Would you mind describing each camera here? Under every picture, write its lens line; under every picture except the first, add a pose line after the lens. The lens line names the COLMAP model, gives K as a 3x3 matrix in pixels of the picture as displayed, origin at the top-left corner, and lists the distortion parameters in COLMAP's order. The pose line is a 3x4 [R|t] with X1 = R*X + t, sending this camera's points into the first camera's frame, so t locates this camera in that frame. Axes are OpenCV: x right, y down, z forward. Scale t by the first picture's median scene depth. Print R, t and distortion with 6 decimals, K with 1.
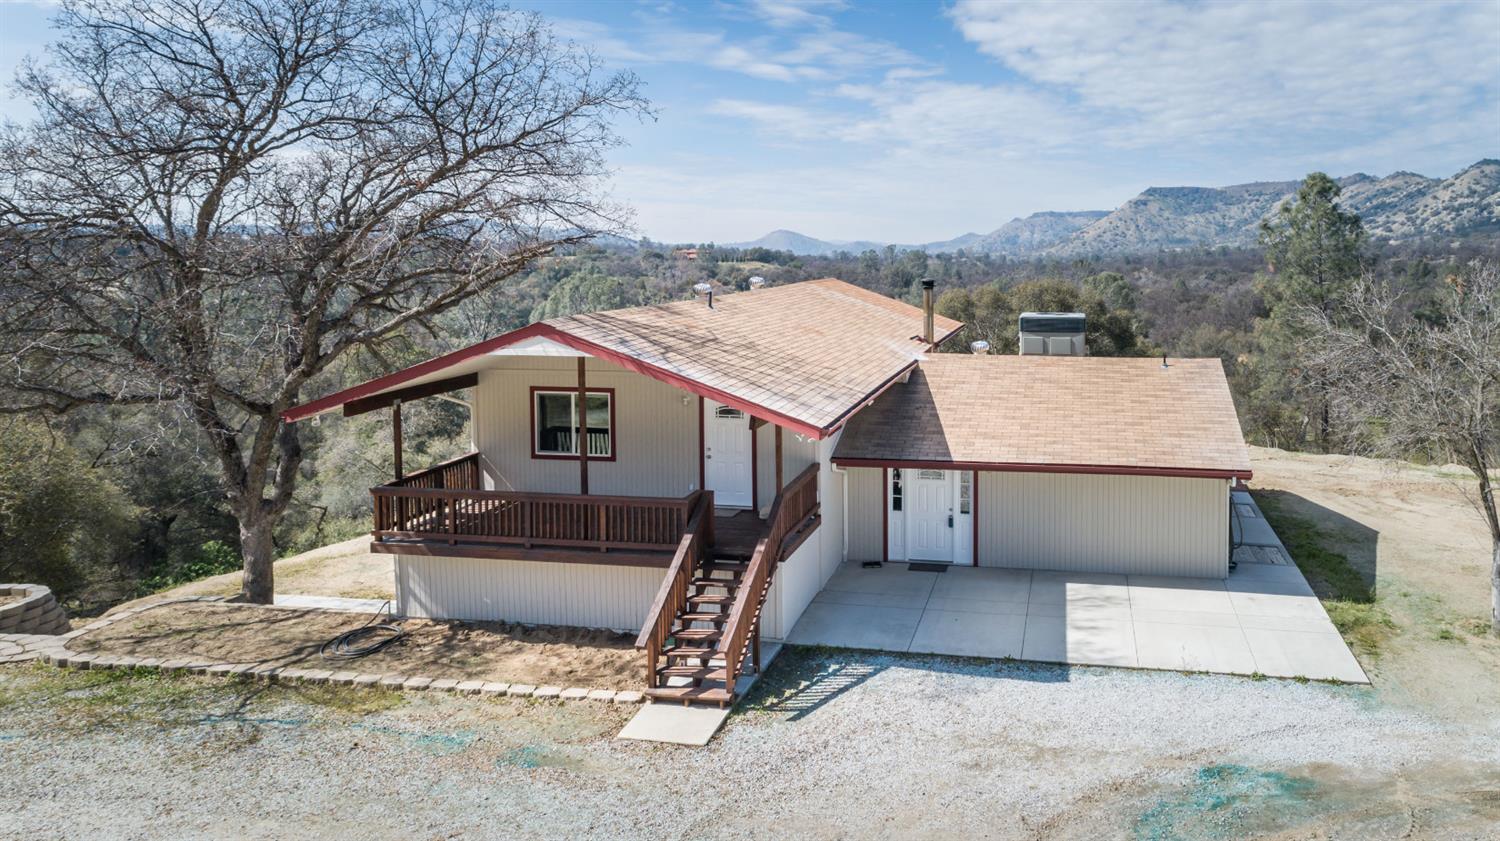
lens RADIAL K [[1043.3, 0, 902.0], [0, 1043.3, 331.7], [0, 0, 1]] dist [0.002806, -0.000225]
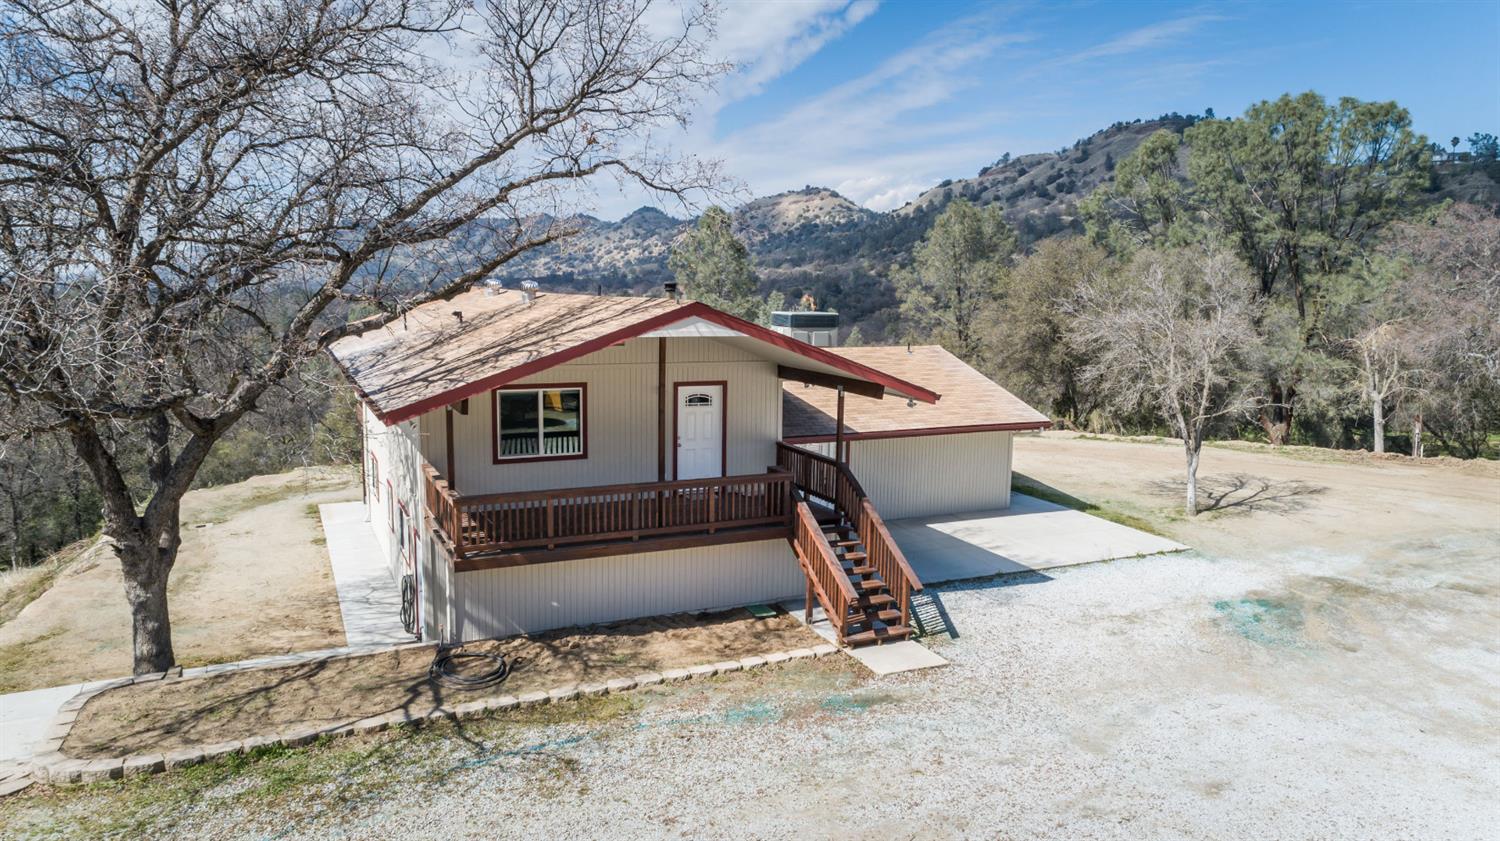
lens RADIAL K [[994.4, 0, 741.1], [0, 994.4, 426.8], [0, 0, 1]] dist [-0.005233, 0.019236]
pose [[0.825346, -0.067236, 0.560610, -0.814226], [0.029379, 0.996654, 0.076279, 0.034674], [-0.563862, -0.046486, 0.824560, 0.189732]]
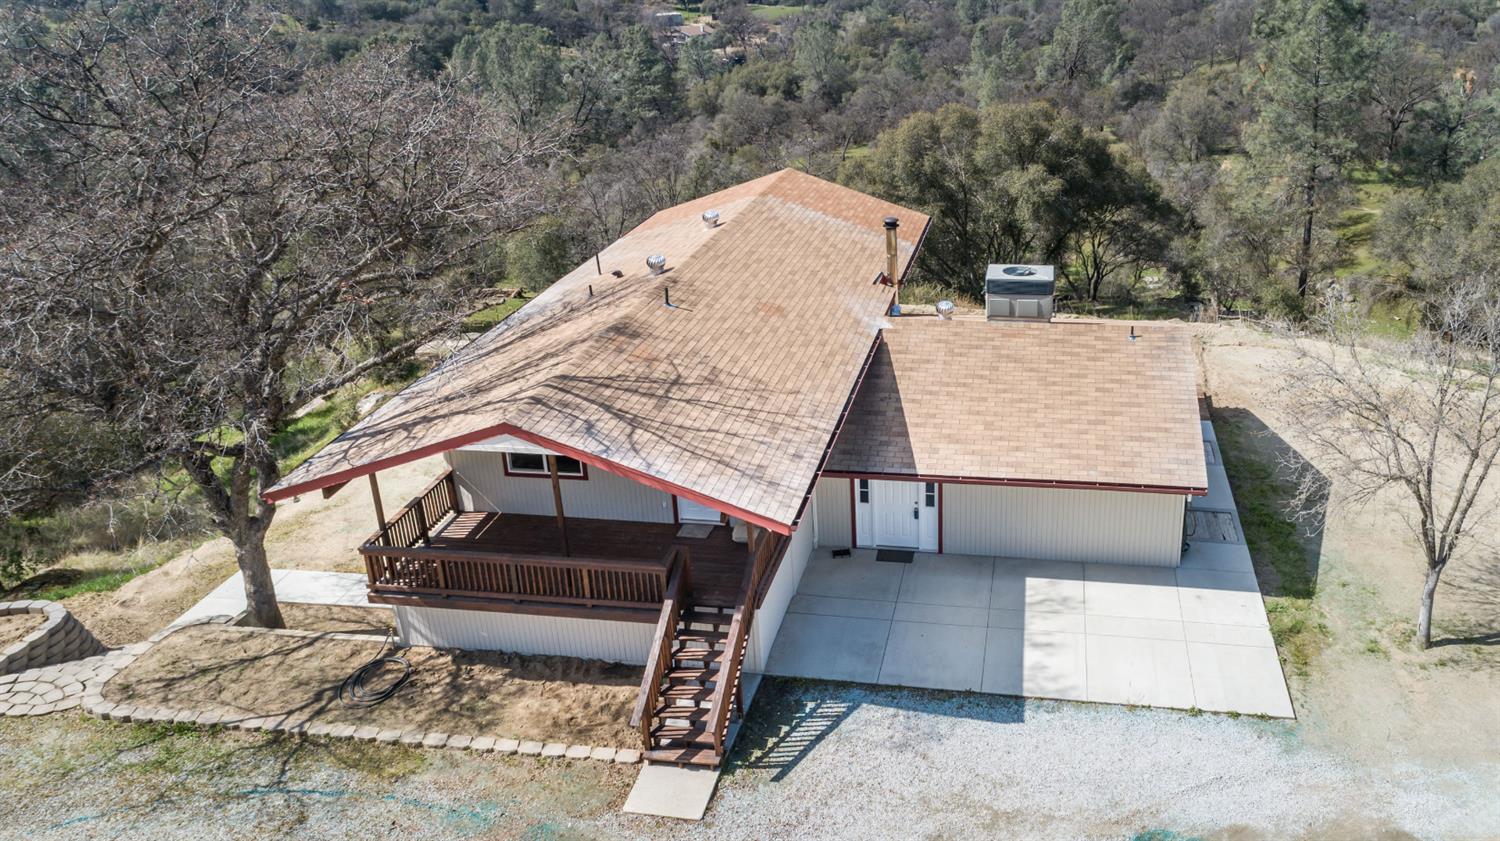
lens RADIAL K [[1103.2, 0, 876.1], [0, 1103.2, 375.4], [0, 0, 1]] dist [0.002182, 0.001167]
pose [[0.999668, -0.025663, 0.002434, 0.009582], [0.023829, 0.955973, 0.292484, -0.343247], [-0.009832, -0.292329, 0.956267, -0.009615]]
